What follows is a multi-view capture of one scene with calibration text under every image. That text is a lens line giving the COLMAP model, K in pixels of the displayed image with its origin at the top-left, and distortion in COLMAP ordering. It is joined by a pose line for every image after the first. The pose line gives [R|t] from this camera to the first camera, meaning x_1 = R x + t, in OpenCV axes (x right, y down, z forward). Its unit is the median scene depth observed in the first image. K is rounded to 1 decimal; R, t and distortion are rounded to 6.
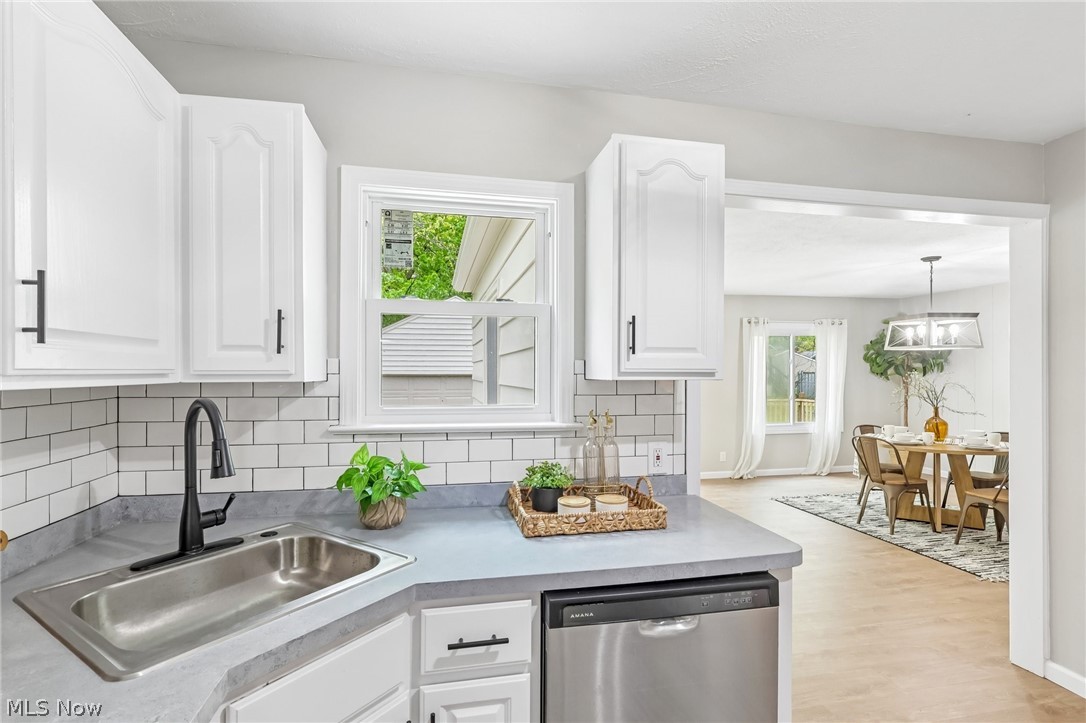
lens RADIAL K [[522.7, 0, 544.9], [0, 522.7, 366.8], [0, 0, 1]] dist [0.000567, -0.000357]
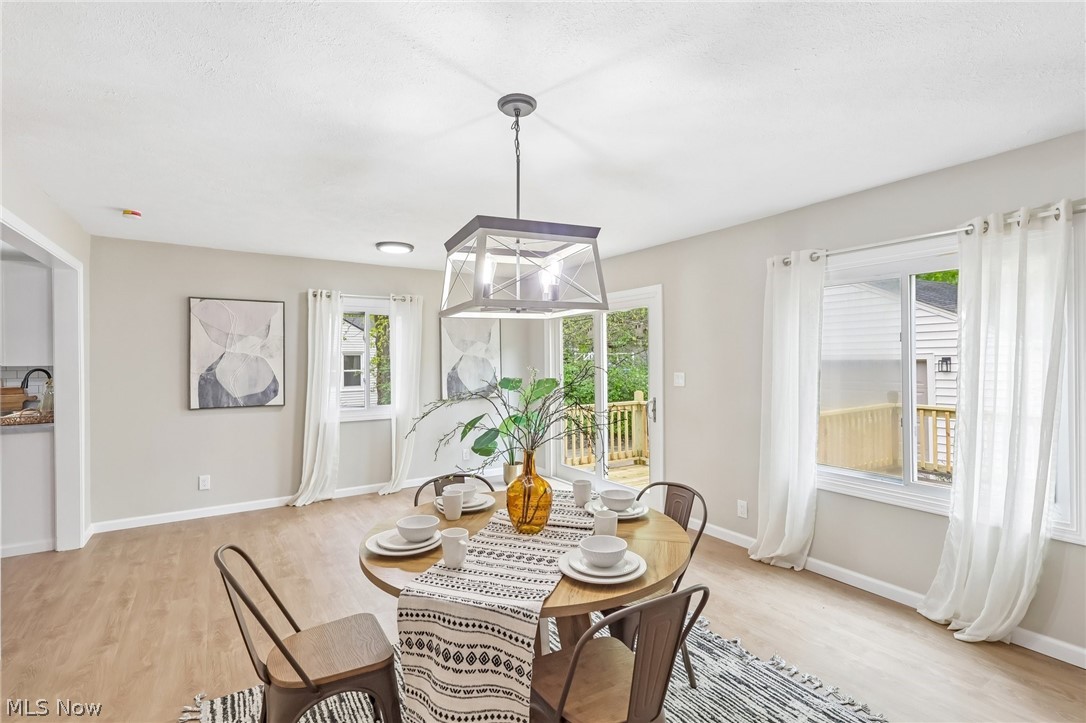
lens RADIAL K [[523.2, 0, 543.0], [0, 523.2, 361.5], [0, 0, 1]] dist [0.003396, 0.000318]
pose [[0.356913, 0.017345, -0.933977, 1.334698], [-0.001616, 0.999838, 0.017951, 0.007279], [0.934136, -0.004898, 0.356883, 1.008652]]
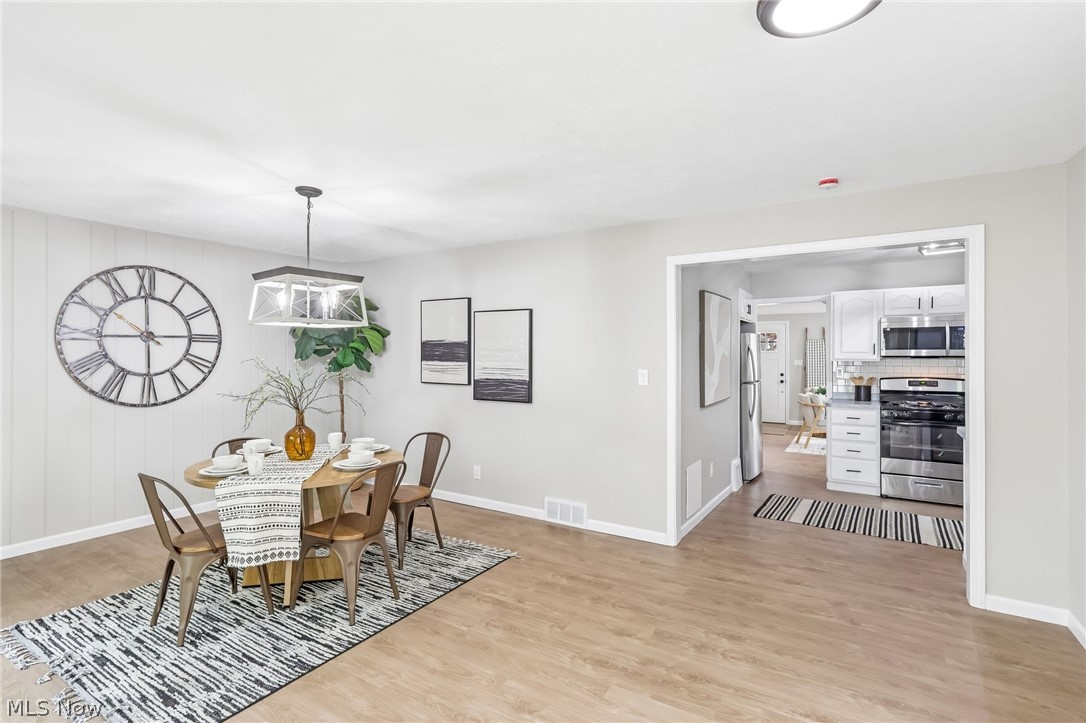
lens RADIAL K [[529.6, 0, 537.5], [0, 529.6, 350.5], [0, 0, 1]] dist [0.001101, -0.000258]
pose [[-0.715303, 0.019937, 0.698530, 0.076654], [0.009303, 0.999776, -0.019009, 0.026788], [-0.698753, -0.007099, -0.715328, 1.486427]]
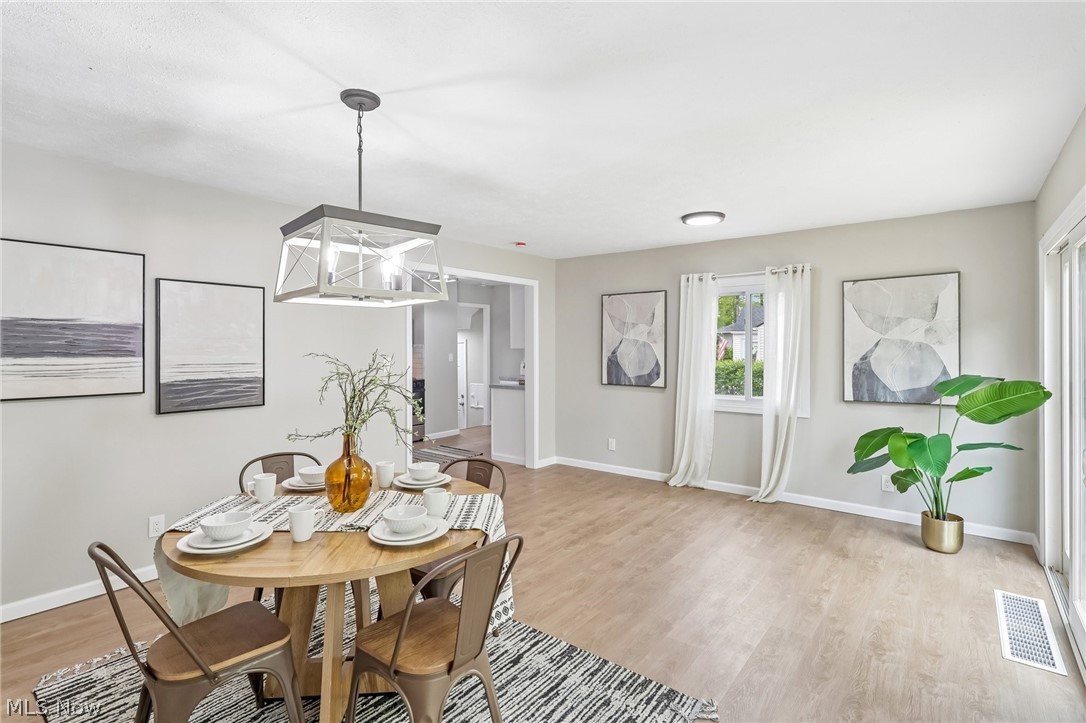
lens RADIAL K [[529.6, 0, 537.5], [0, 529.6, 350.5], [0, 0, 1]] dist [0.001101, -0.000258]
pose [[-0.765014, 0.019814, -0.643708, 1.069281], [0.010961, 0.999782, 0.017747, 0.013100], [0.643920, 0.006522, -0.765065, 1.673618]]
